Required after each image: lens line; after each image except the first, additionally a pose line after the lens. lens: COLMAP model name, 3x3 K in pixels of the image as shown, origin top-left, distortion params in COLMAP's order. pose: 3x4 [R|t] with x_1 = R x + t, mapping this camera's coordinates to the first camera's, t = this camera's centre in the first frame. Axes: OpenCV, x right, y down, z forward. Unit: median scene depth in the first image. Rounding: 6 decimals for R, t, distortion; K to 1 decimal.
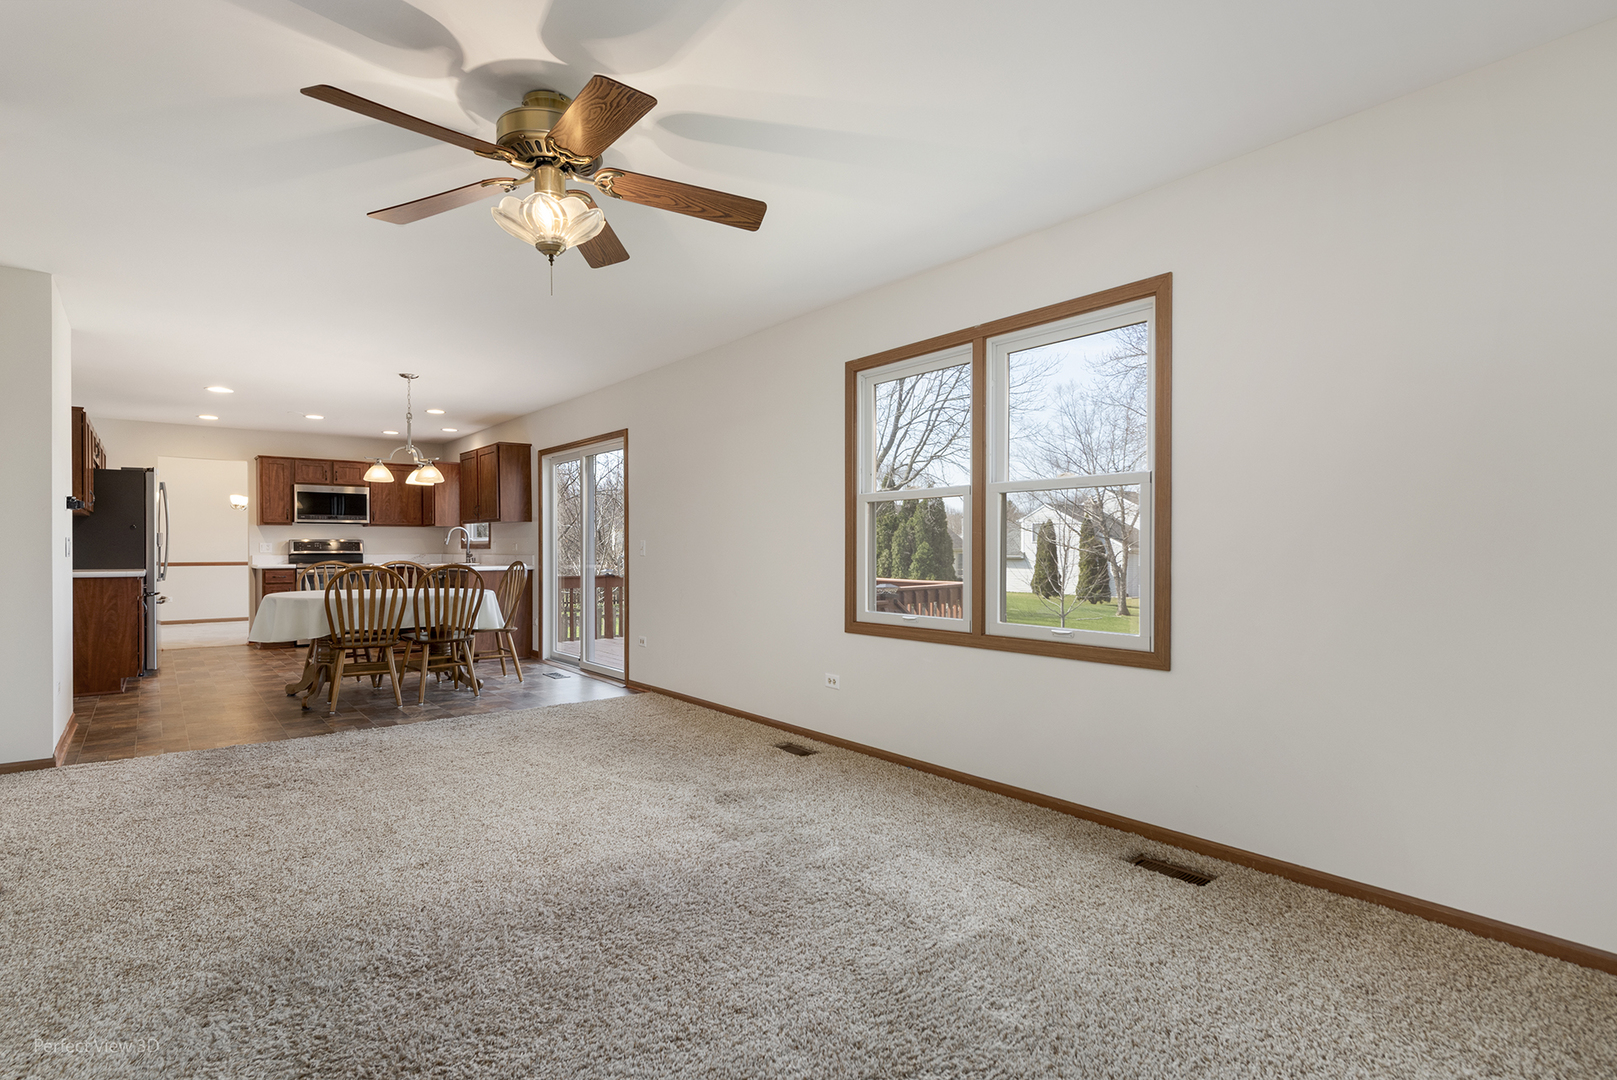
lens RADIAL K [[826.6, 0, 814.5], [0, 826.6, 552.1], [0, 0, 1]] dist [0.033436, -0.006567]
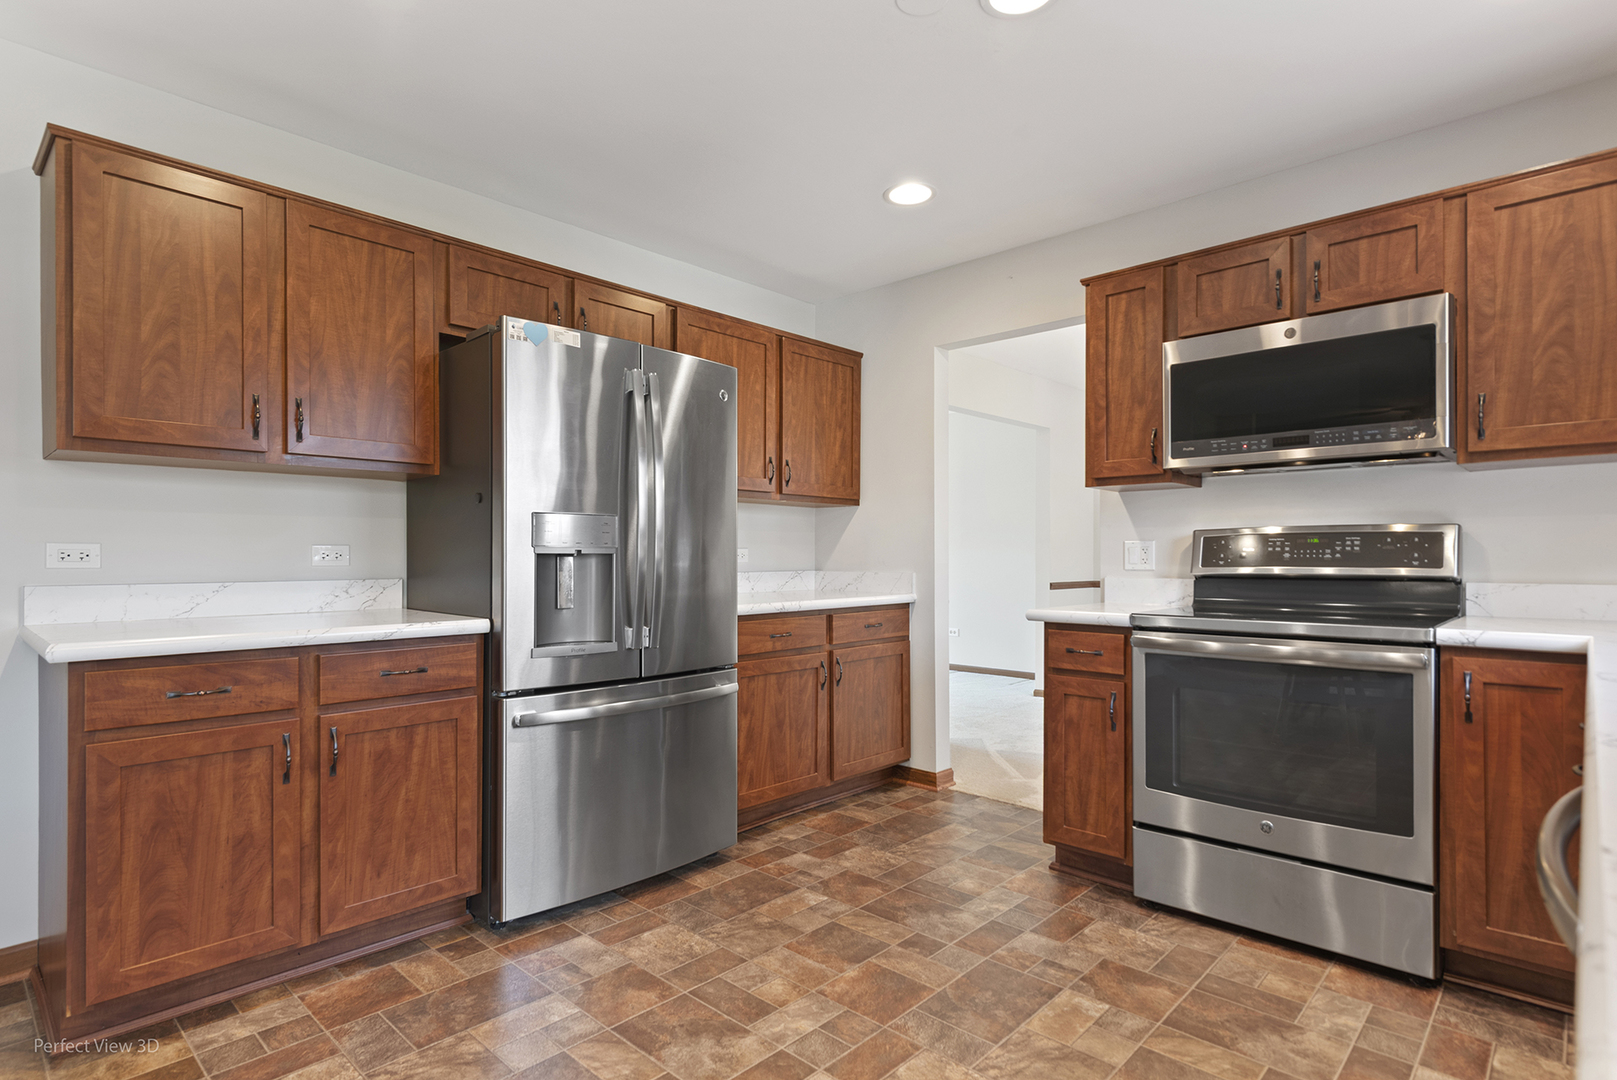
lens RADIAL K [[848.5, 0, 796.0], [0, 848.5, 537.2], [0, 0, 1]] dist [0.030952, -0.001074]
pose [[0.099197, -0.020629, -0.994854, -0.320627], [-0.006853, 0.999747, -0.021414, -0.003964], [0.995044, 0.008942, 0.099031, 0.810380]]
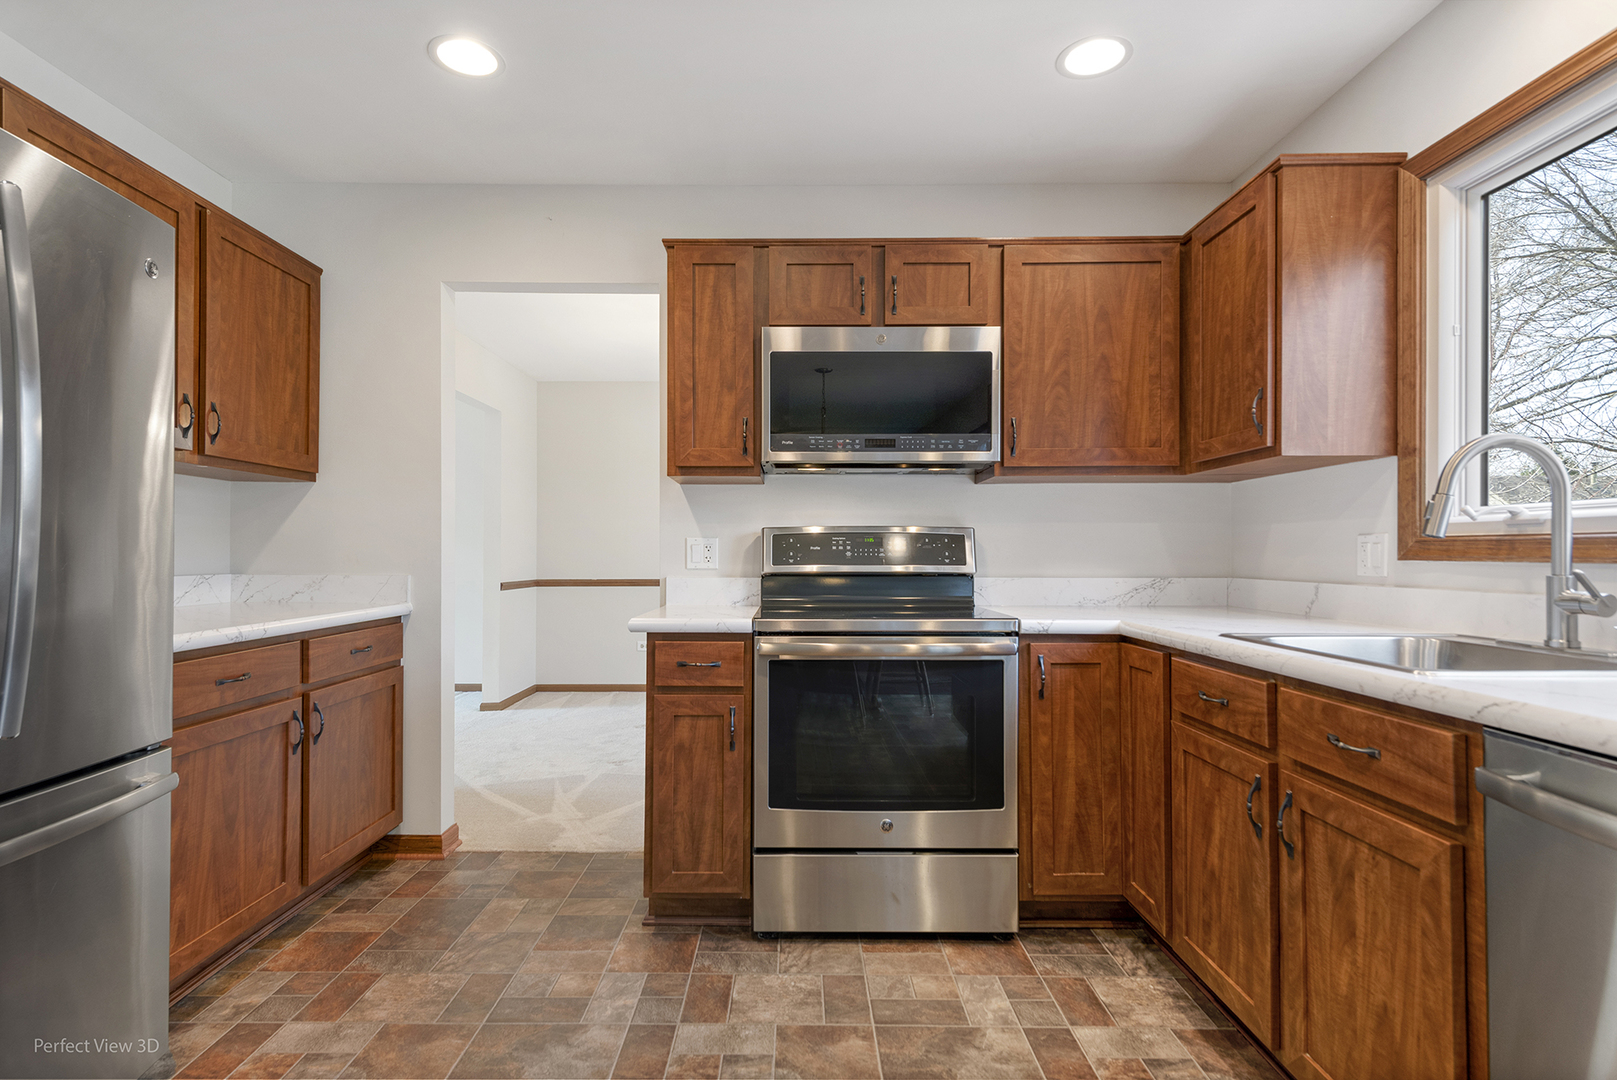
lens RADIAL K [[826.6, 0, 795.0], [0, 826.6, 540.5], [0, 0, 1]] dist [0.033436, -0.006567]
pose [[0.754480, -0.006230, -0.656293, -0.416332], [-0.009281, 0.999754, -0.020160, -0.003804], [0.656257, 0.021301, 0.754237, 0.771426]]
